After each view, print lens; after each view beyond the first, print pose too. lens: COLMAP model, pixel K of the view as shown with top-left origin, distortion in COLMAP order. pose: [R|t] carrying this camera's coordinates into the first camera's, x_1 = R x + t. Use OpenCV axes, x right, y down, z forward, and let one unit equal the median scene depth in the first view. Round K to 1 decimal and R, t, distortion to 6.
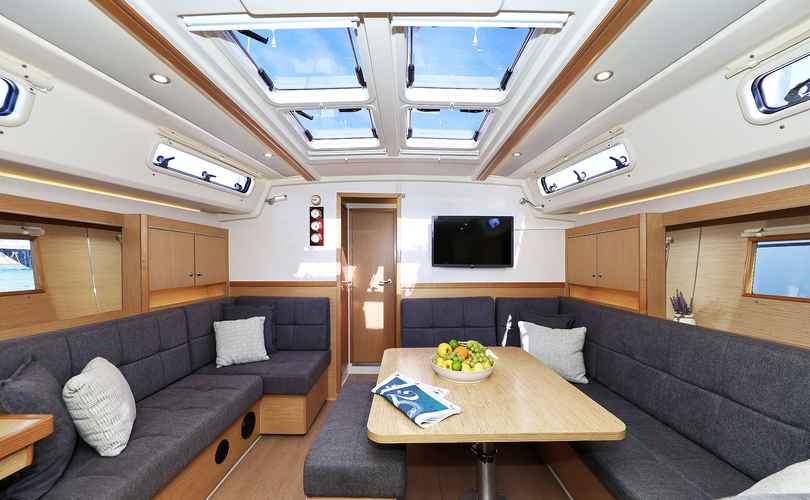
lens RADIAL K [[302.4, 0, 404.2], [0, 302.4, 260.6], [0, 0, 1]] dist [0.000554, 0.000028]
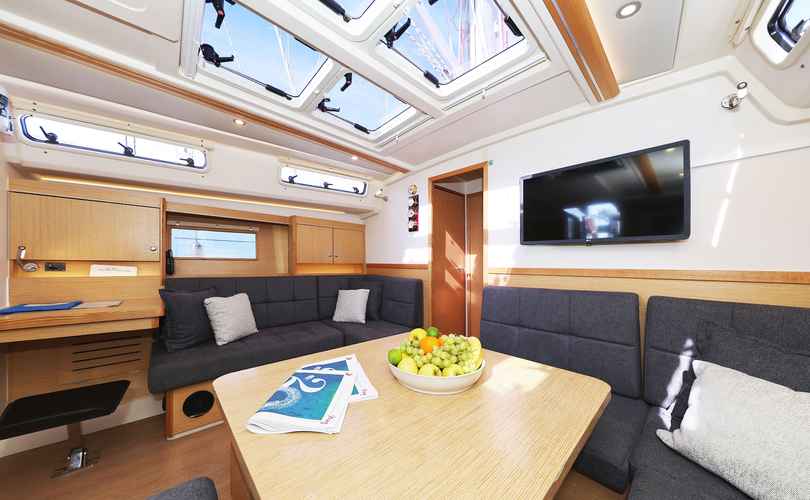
lens RADIAL K [[251.9, 0, 387.0], [0, 251.9, 254.6], [0, 0, 1]] dist [-0.008769, -0.000013]
pose [[0.649390, -0.016066, -0.760286, 0.411550], [-0.012061, 0.999433, -0.031421, 0.077942], [0.760360, 0.029574, 0.648828, 0.415929]]
